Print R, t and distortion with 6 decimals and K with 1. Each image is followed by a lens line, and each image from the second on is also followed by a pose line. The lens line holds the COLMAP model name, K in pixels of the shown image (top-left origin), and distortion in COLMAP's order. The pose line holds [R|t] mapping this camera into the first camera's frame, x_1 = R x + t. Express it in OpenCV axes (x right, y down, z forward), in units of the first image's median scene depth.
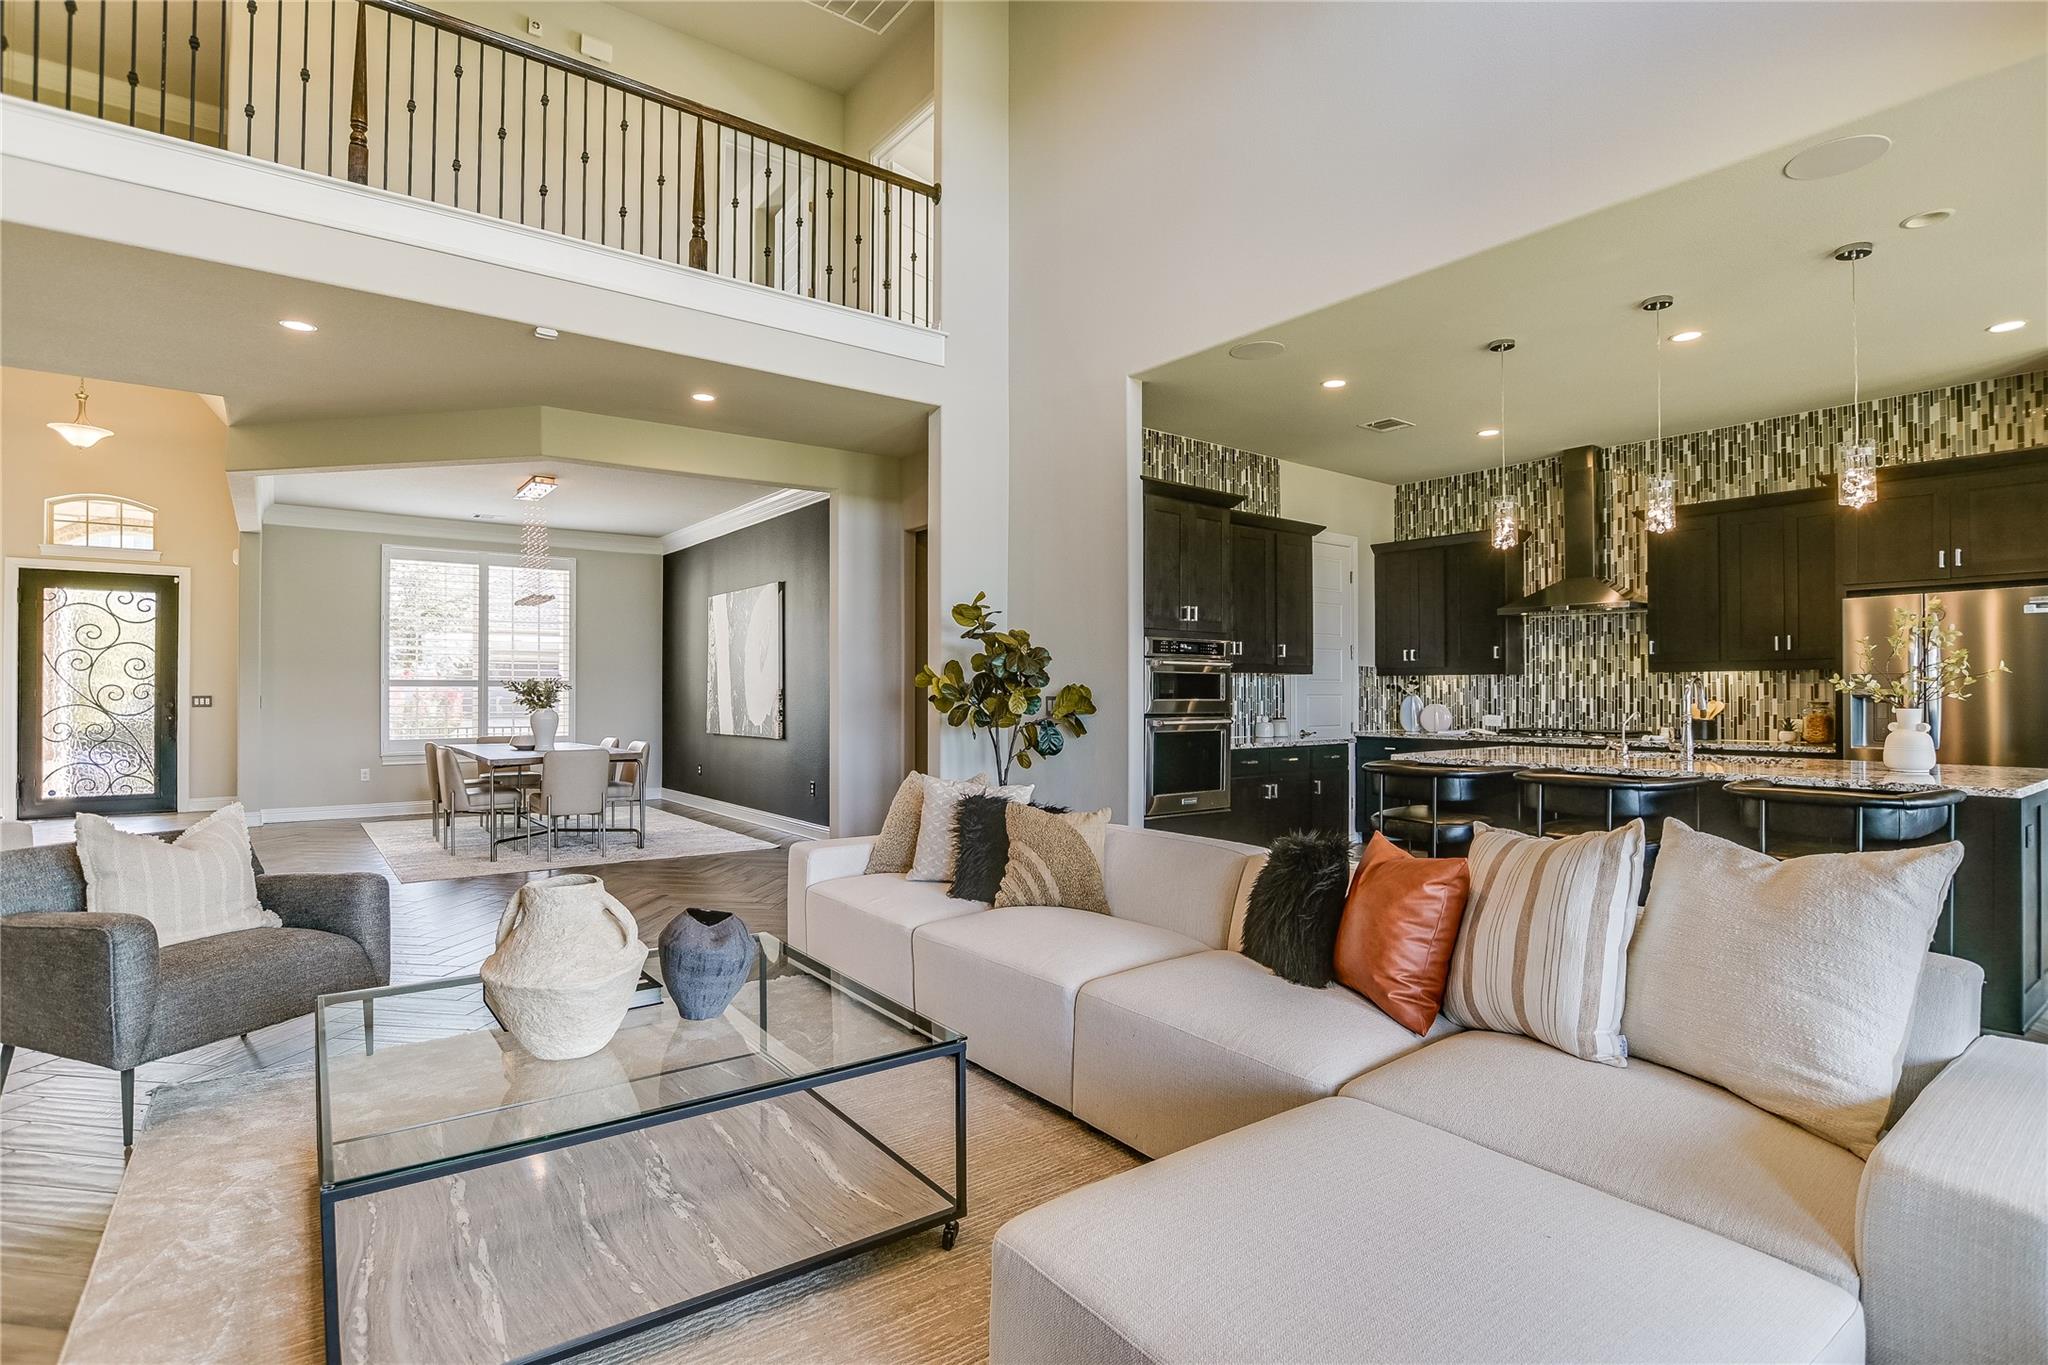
lens RADIAL K [[999.7, 0, 1022.7], [0, 999.7, 683.8], [0, 0, 1]] dist [-0.021273, 0.000576]
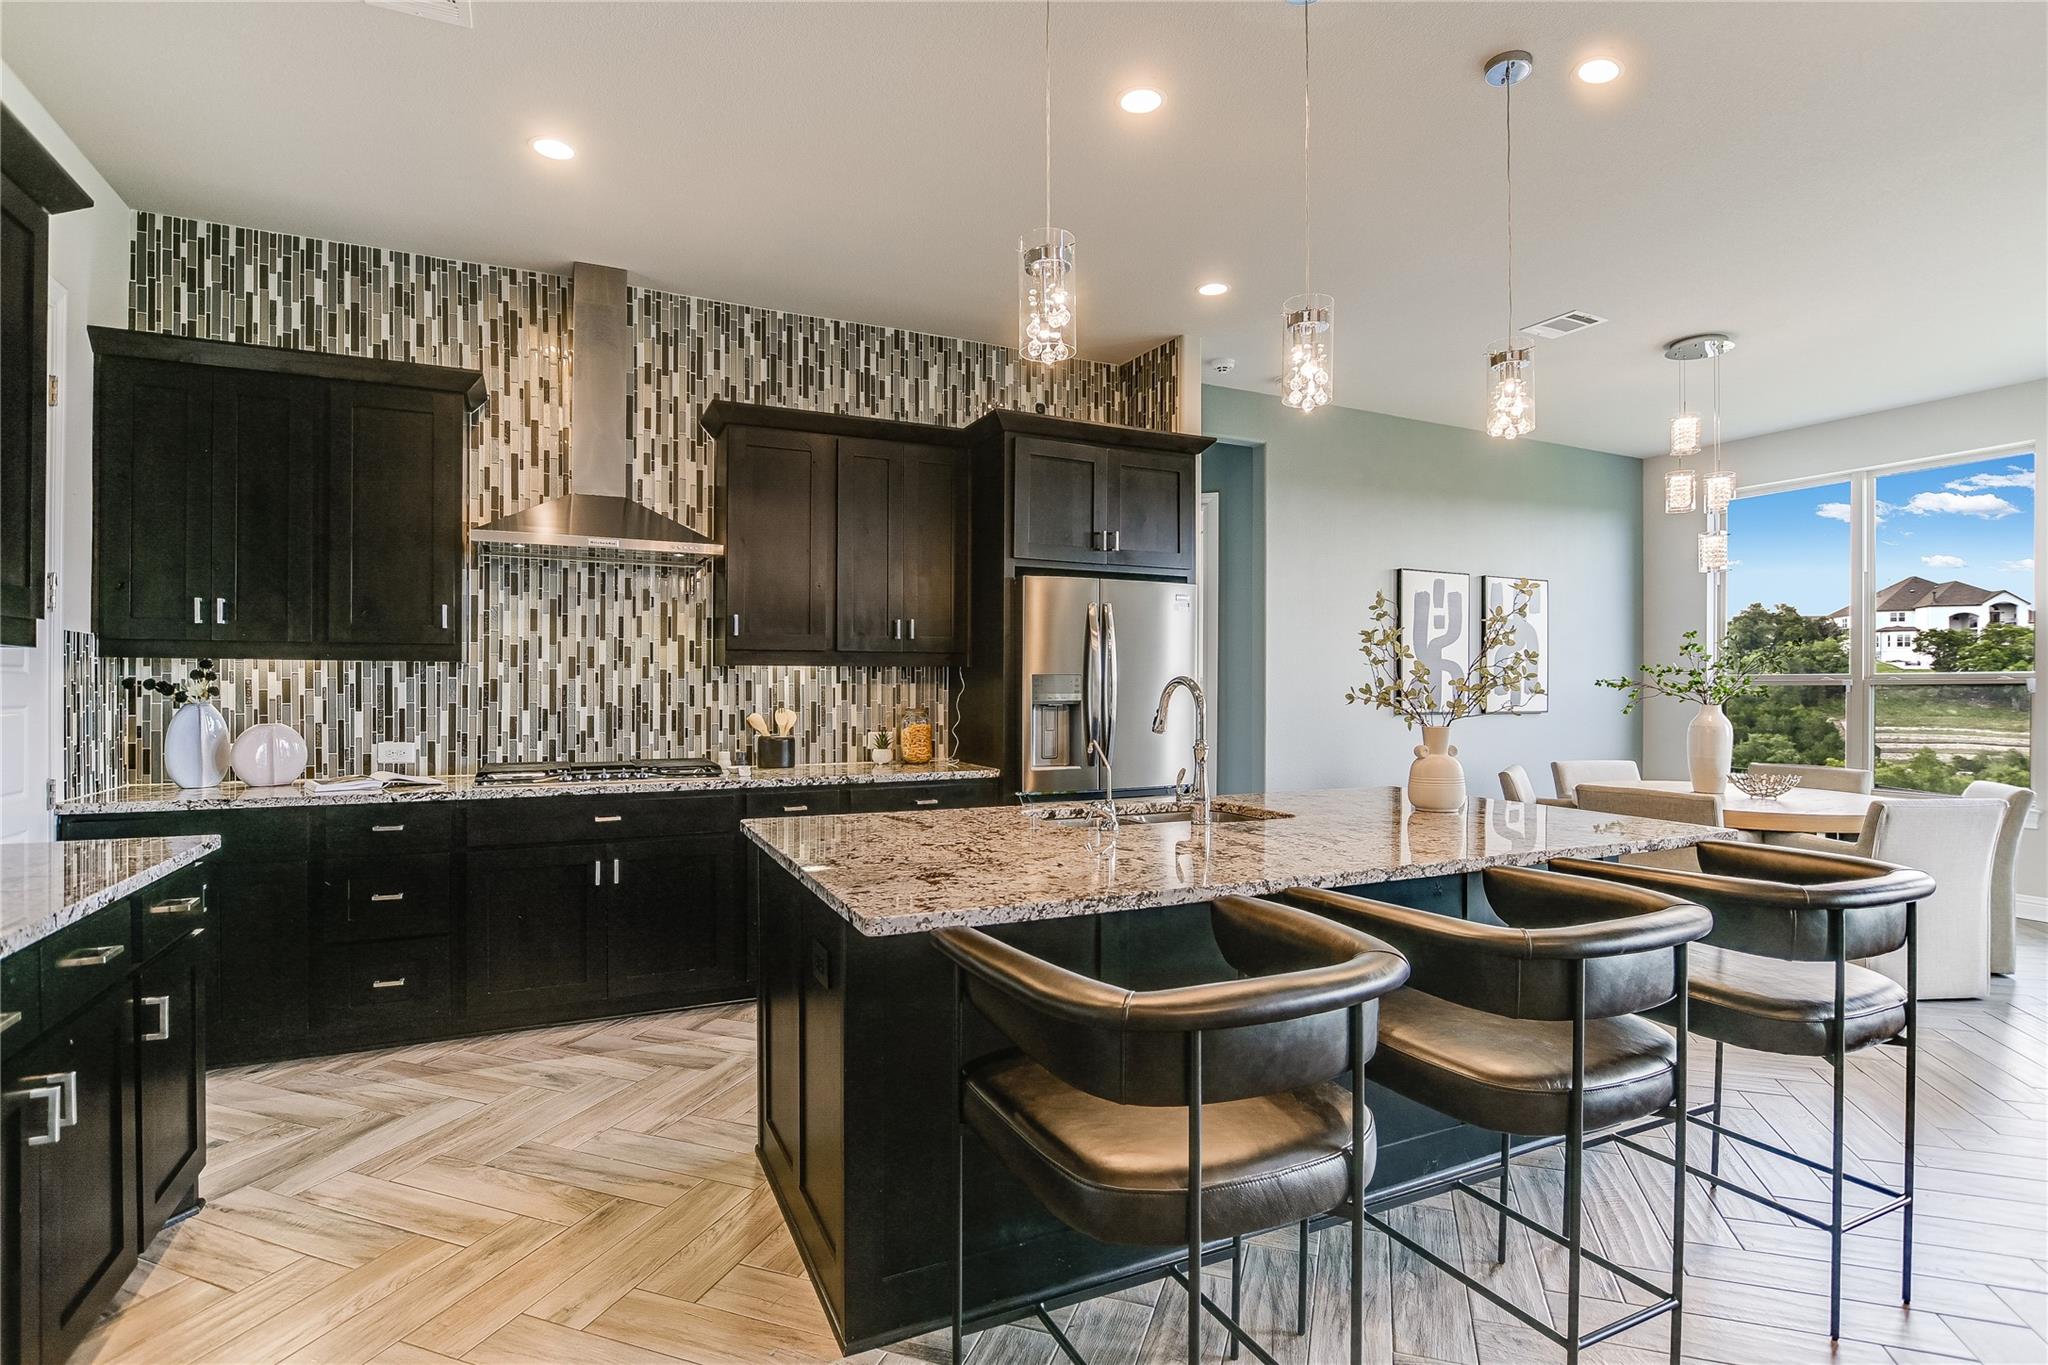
lens RADIAL K [[990.8, 0, 1015.5], [0, 990.8, 686.2], [0, 0, 1]] dist [-0.024145, 0.000402]
pose [[0.210037, -0.000287, 0.977693, 0.060999], [-0.012514, 0.999917, 0.002982, -0.002132], [-0.977613, -0.012861, 0.210016, 0.662337]]
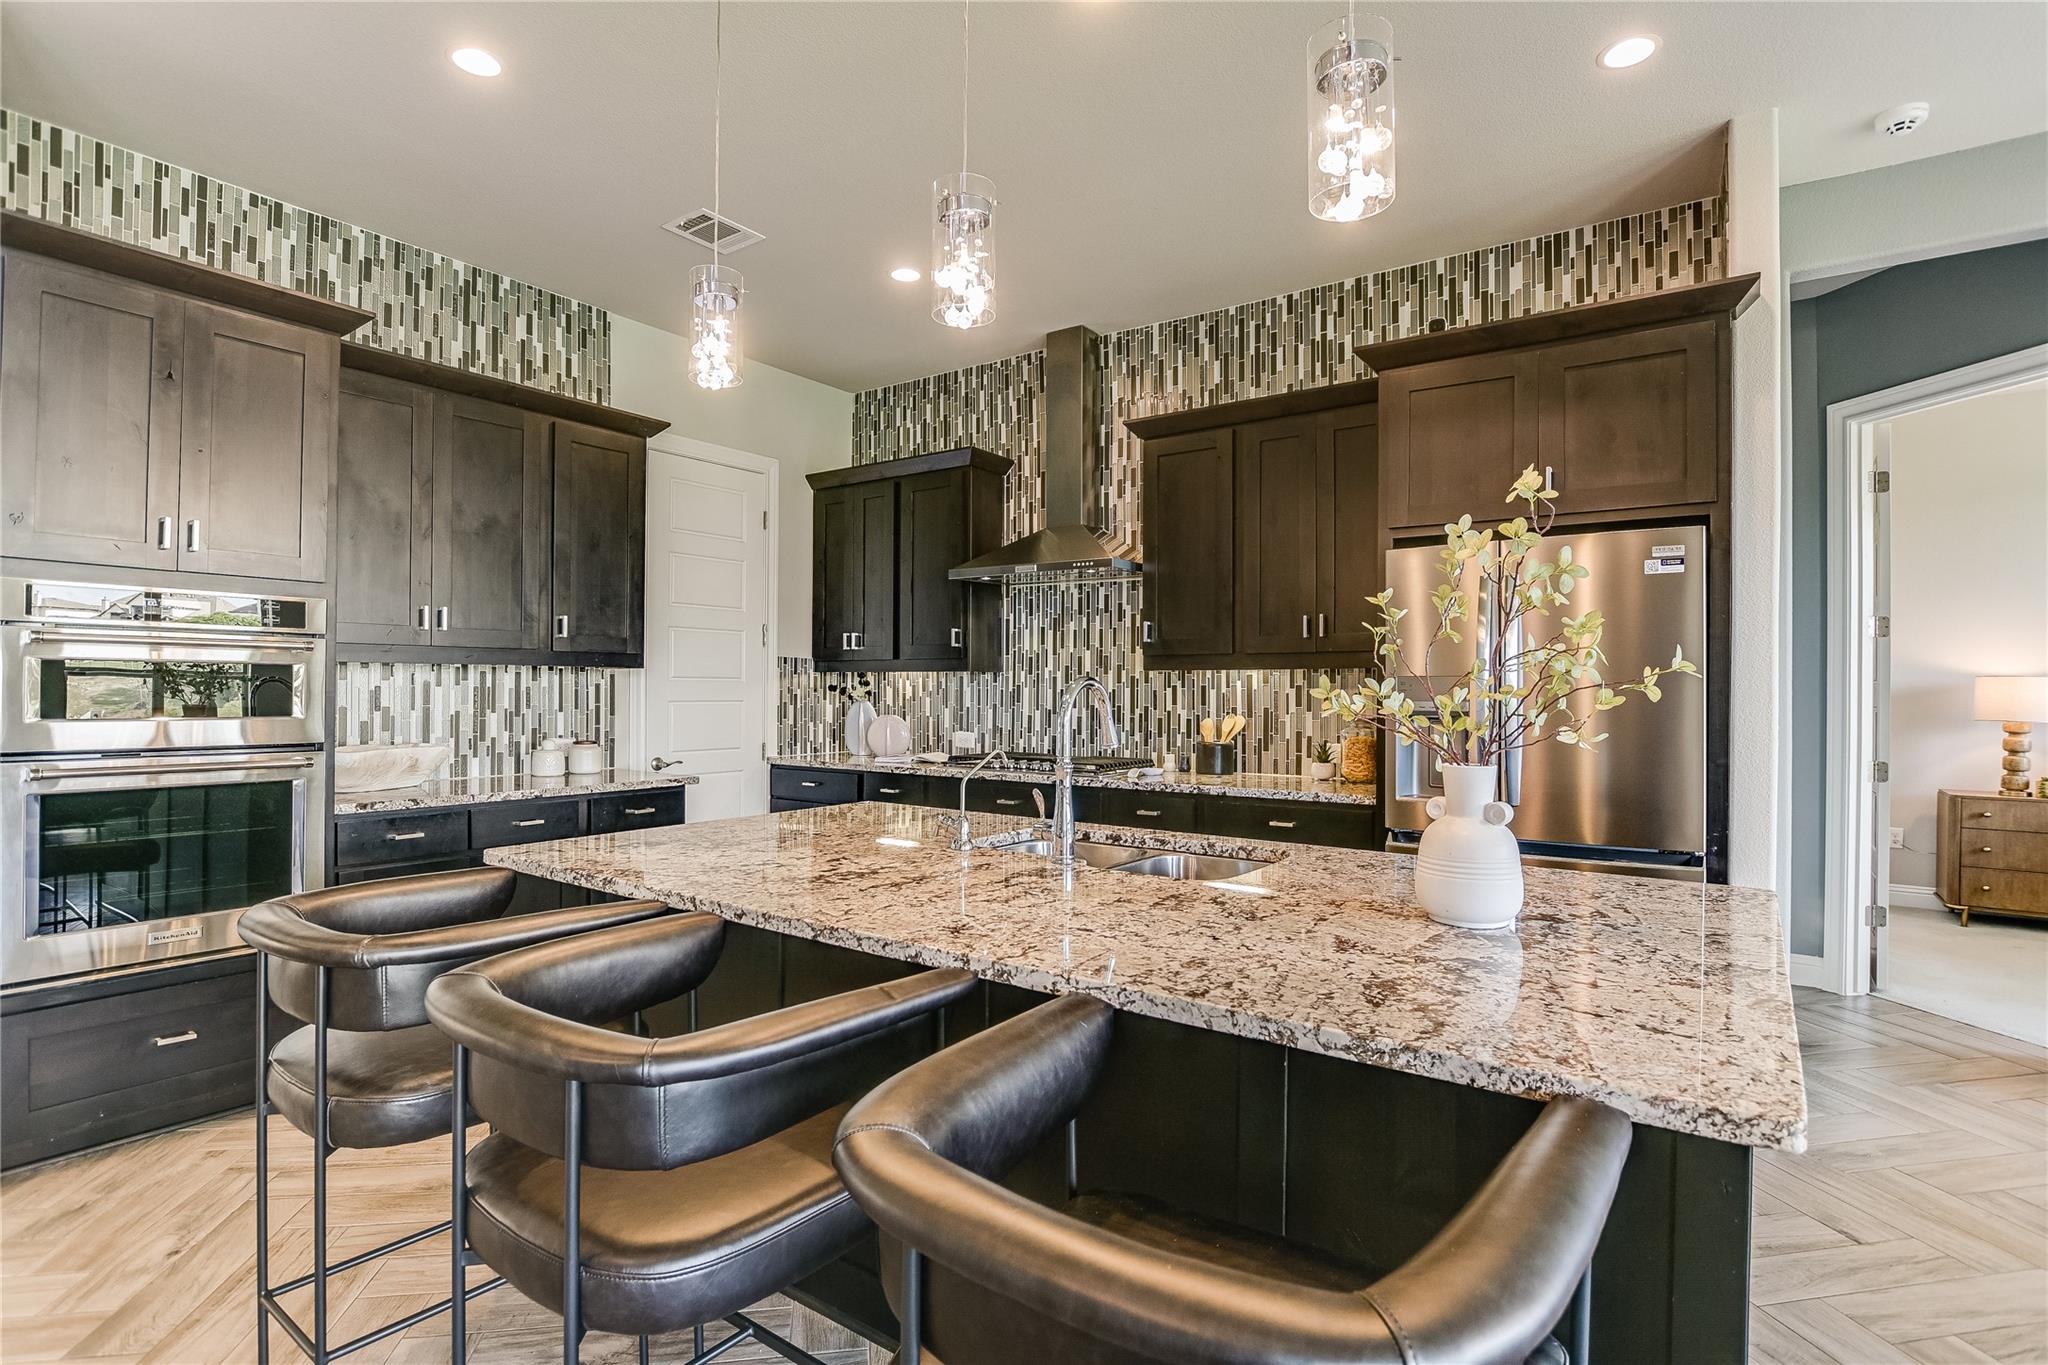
lens RADIAL K [[999.7, 0, 1022.7], [0, 999.7, 678.2], [0, 0, 1]] dist [-0.021273, 0.000576]
pose [[0.956175, 0.006941, 0.292714, 0.348707], [-0.007262, 0.999974, 0.000013, -0.005492], [-0.292706, -0.002138, 0.956200, 0.380902]]
